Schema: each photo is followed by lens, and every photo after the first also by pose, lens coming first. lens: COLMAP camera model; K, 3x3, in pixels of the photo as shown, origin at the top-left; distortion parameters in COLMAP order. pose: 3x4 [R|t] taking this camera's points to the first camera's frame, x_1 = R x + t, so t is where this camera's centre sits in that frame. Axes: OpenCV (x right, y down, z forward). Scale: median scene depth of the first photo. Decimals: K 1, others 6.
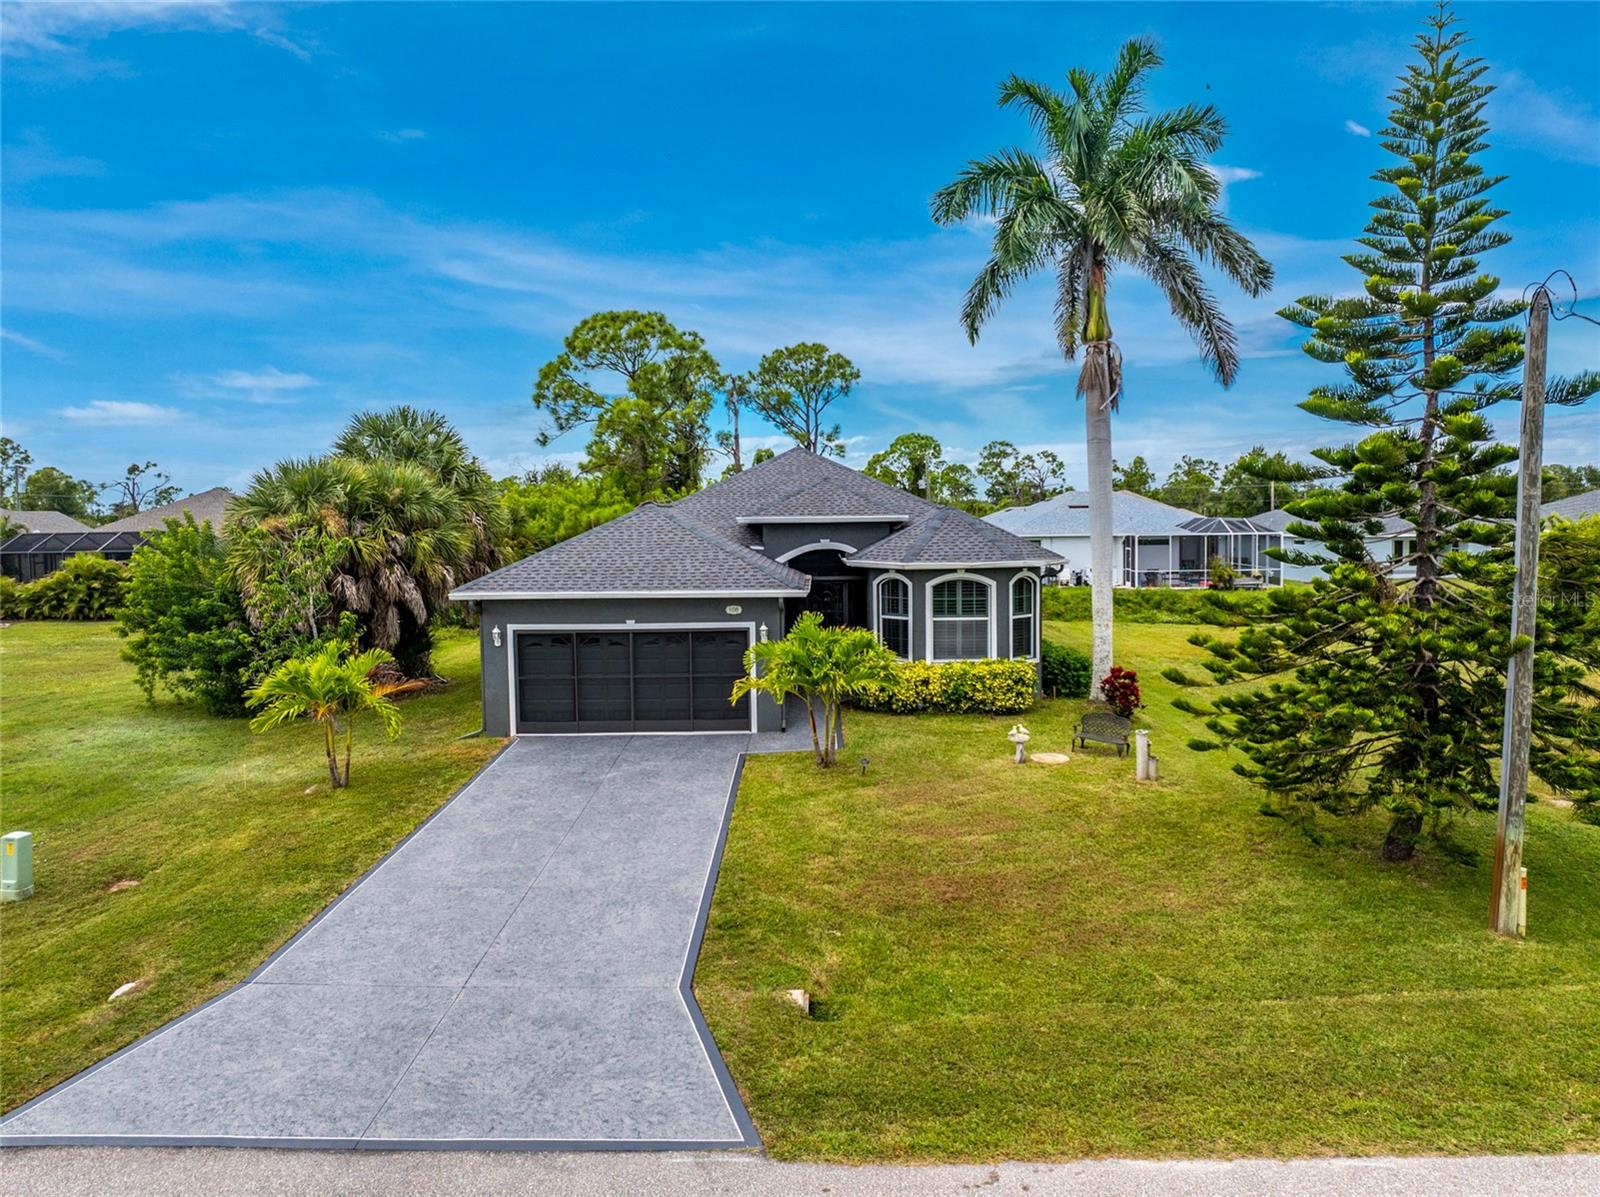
lens RADIAL K [[1093.4, 0, 798.2], [0, 1093.4, 594.0], [0, 0, 1]] dist [-0.040611, 0.011726]
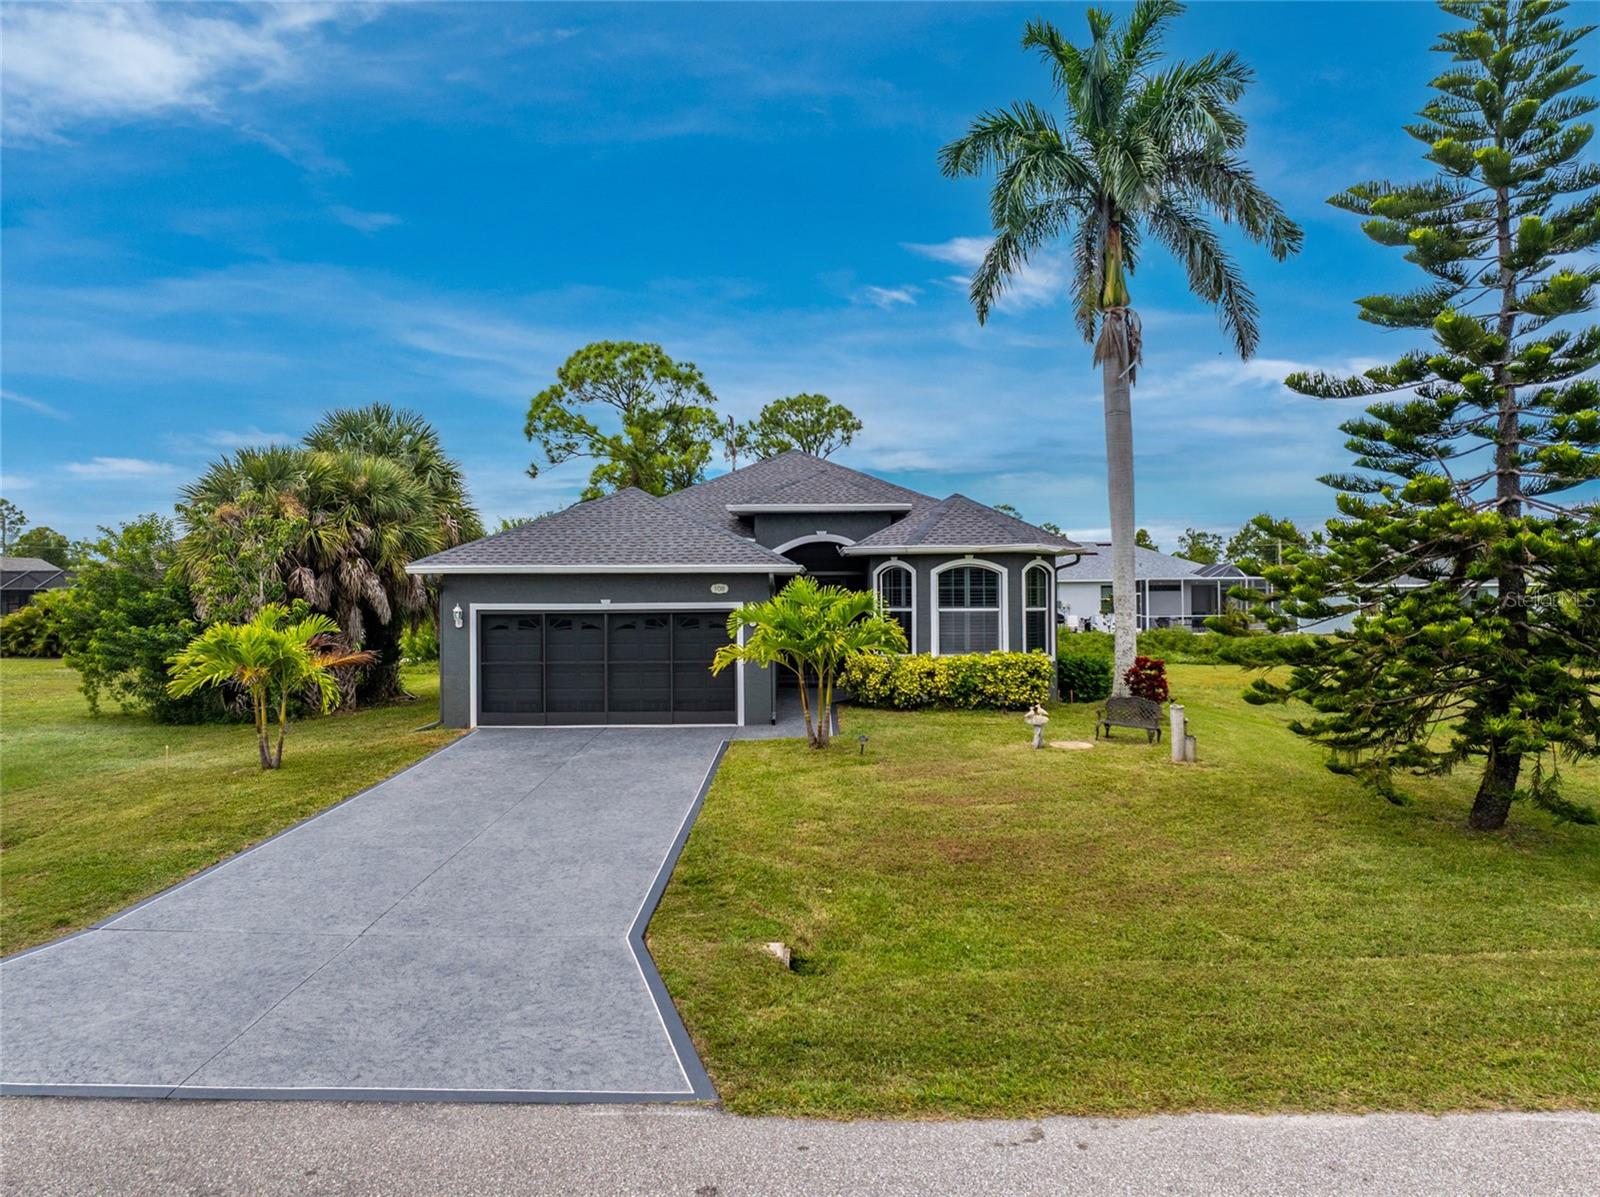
lens RADIAL K [[1093.4, 0, 798.1], [0, 1093.4, 598.5], [0, 0, 1]] dist [-0.040611, 0.011726]
pose [[0.999981, 0.005925, -0.001791, 0.008719], [-0.006039, 0.997329, -0.072787, 0.096671], [0.001355, 0.072797, 0.997346, 0.104062]]
